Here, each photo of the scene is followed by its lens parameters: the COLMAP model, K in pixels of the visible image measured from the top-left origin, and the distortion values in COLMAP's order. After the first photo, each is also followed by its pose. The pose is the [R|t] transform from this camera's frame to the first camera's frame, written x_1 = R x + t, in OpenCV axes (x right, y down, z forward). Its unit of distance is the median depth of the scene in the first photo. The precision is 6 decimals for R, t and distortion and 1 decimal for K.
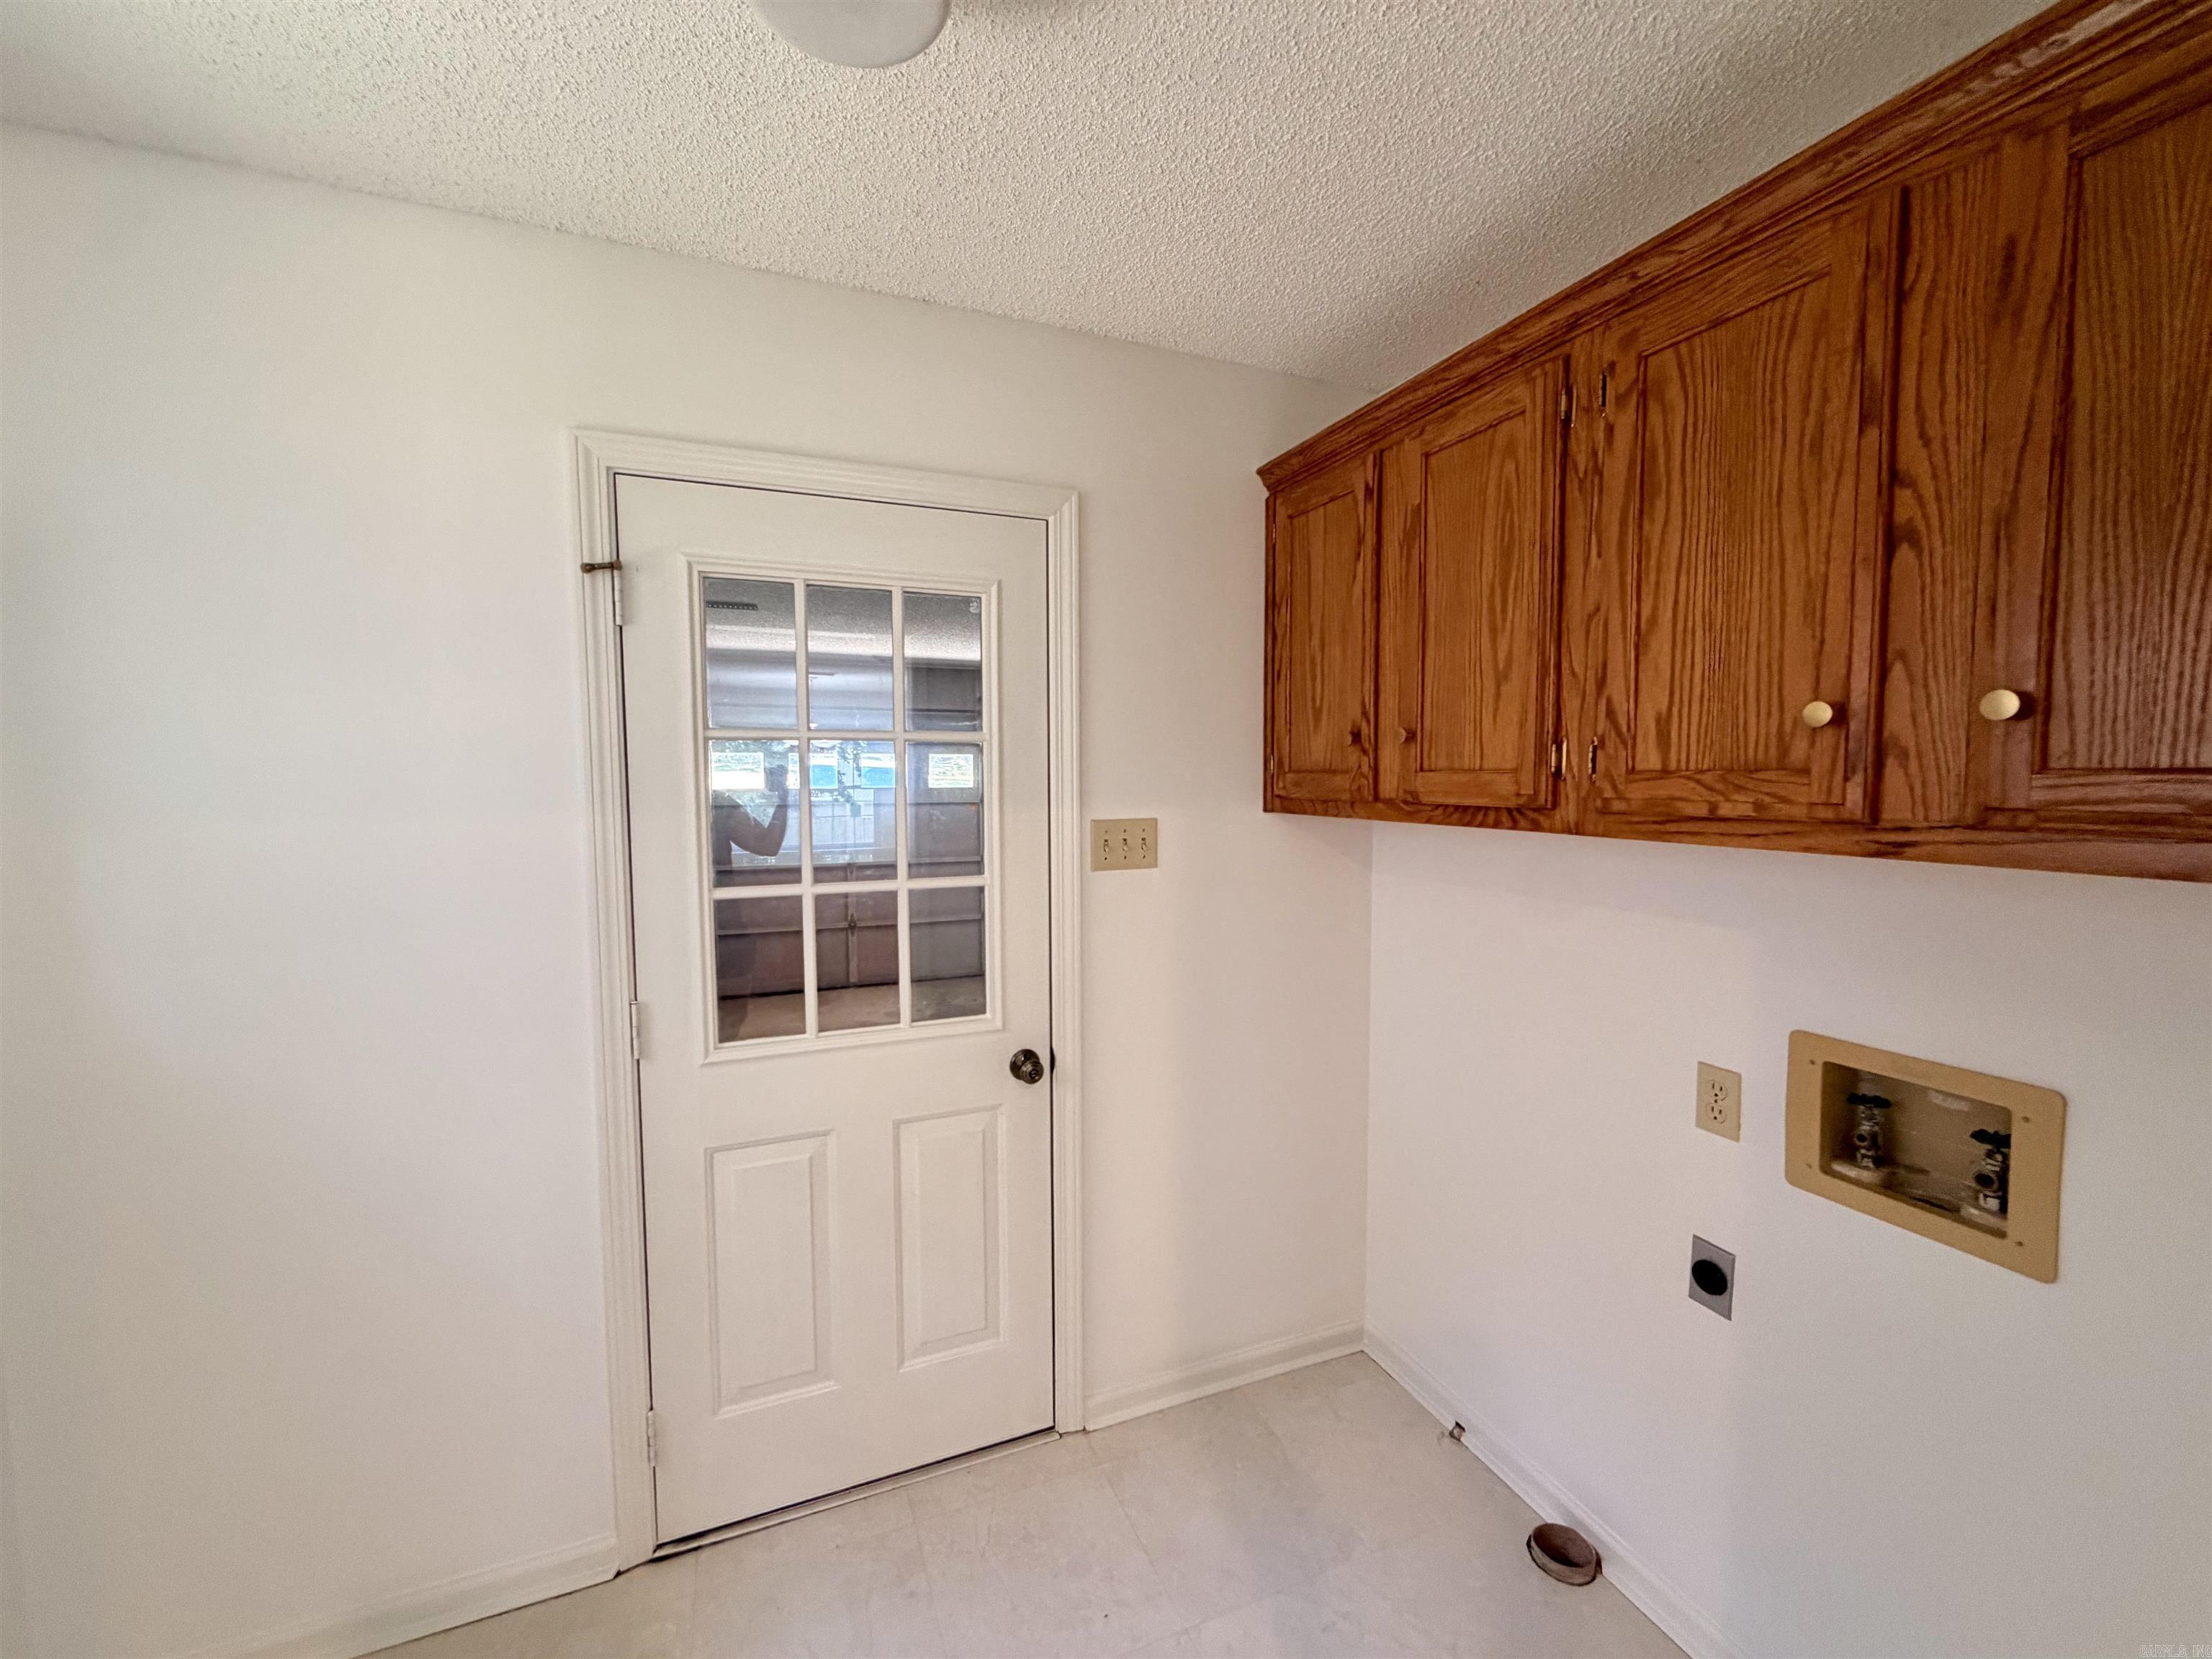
lens RADIAL K [[884.5, 0, 1102.0], [0, 884.5, 830.1], [0, 0, 1]] dist [0.000931, 0.000137]
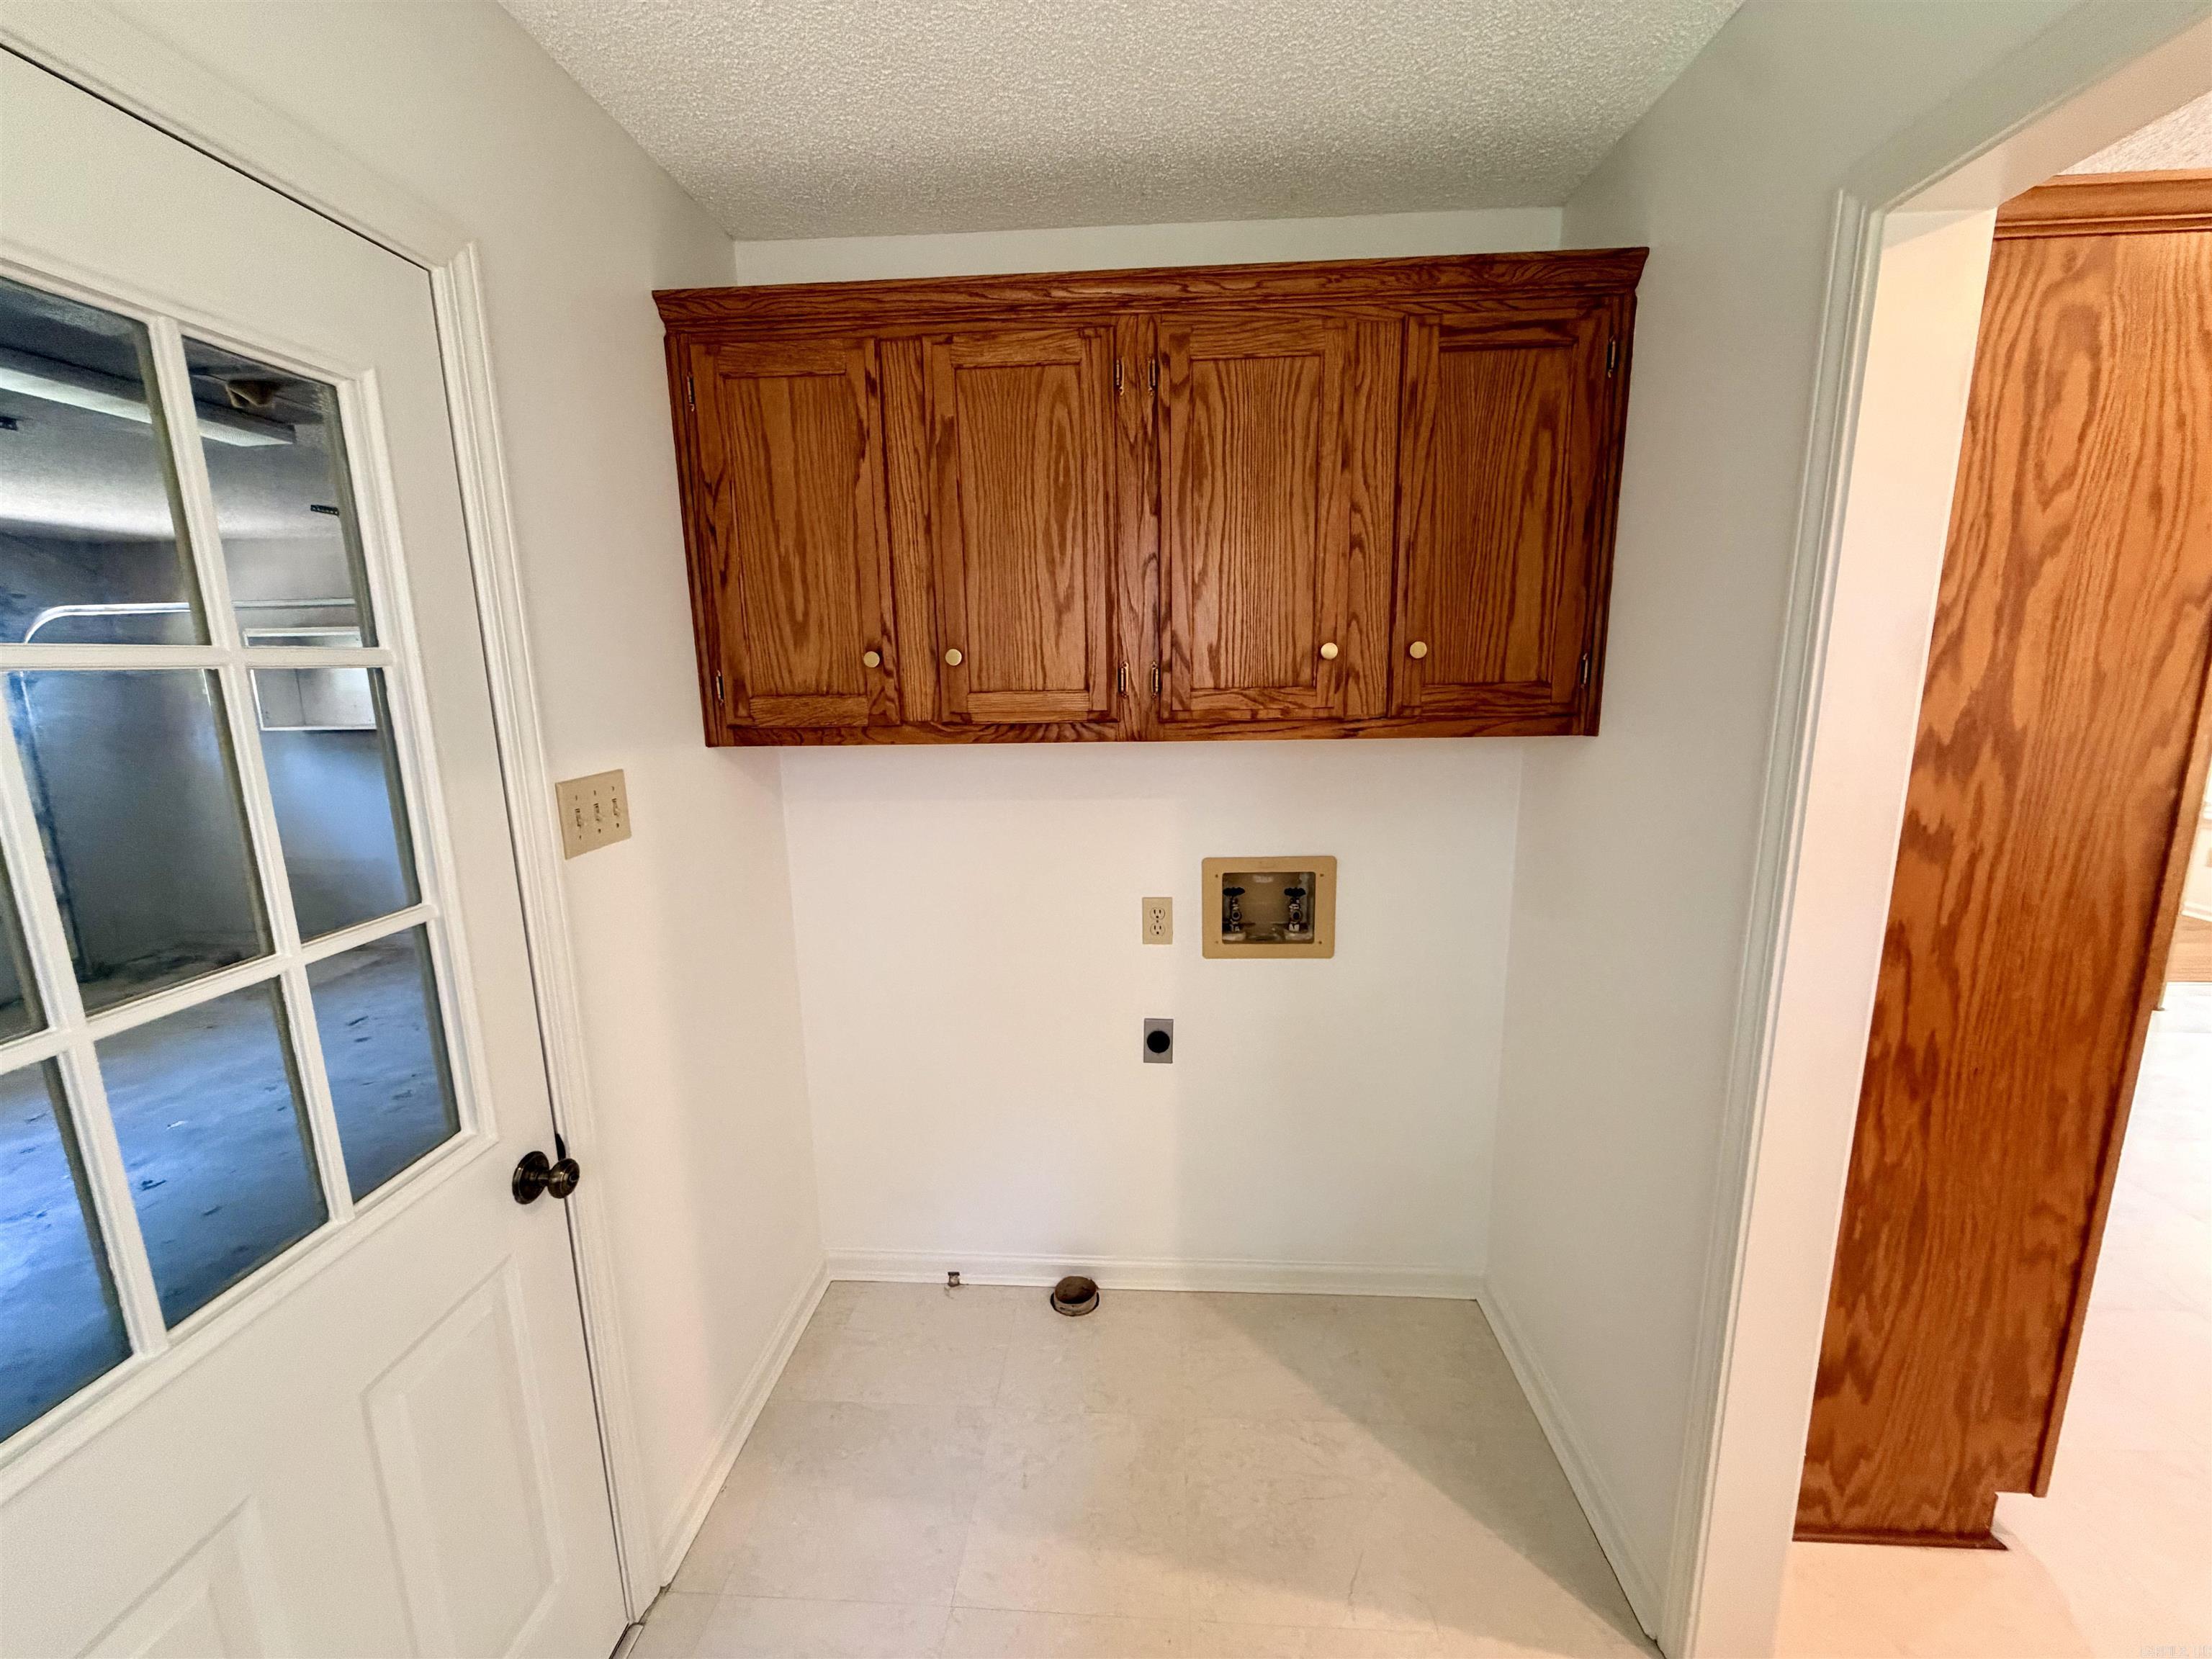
lens RADIAL K [[884.5, 0, 1102.0], [0, 884.5, 830.1], [0, 0, 1]] dist [0.000931, 0.000137]
pose [[0.434328, -0.176858, 0.883222, -0.577197], [0.077042, 0.984236, 0.159199, -0.069522], [-0.897454, -0.001099, 0.441107, 0.467731]]
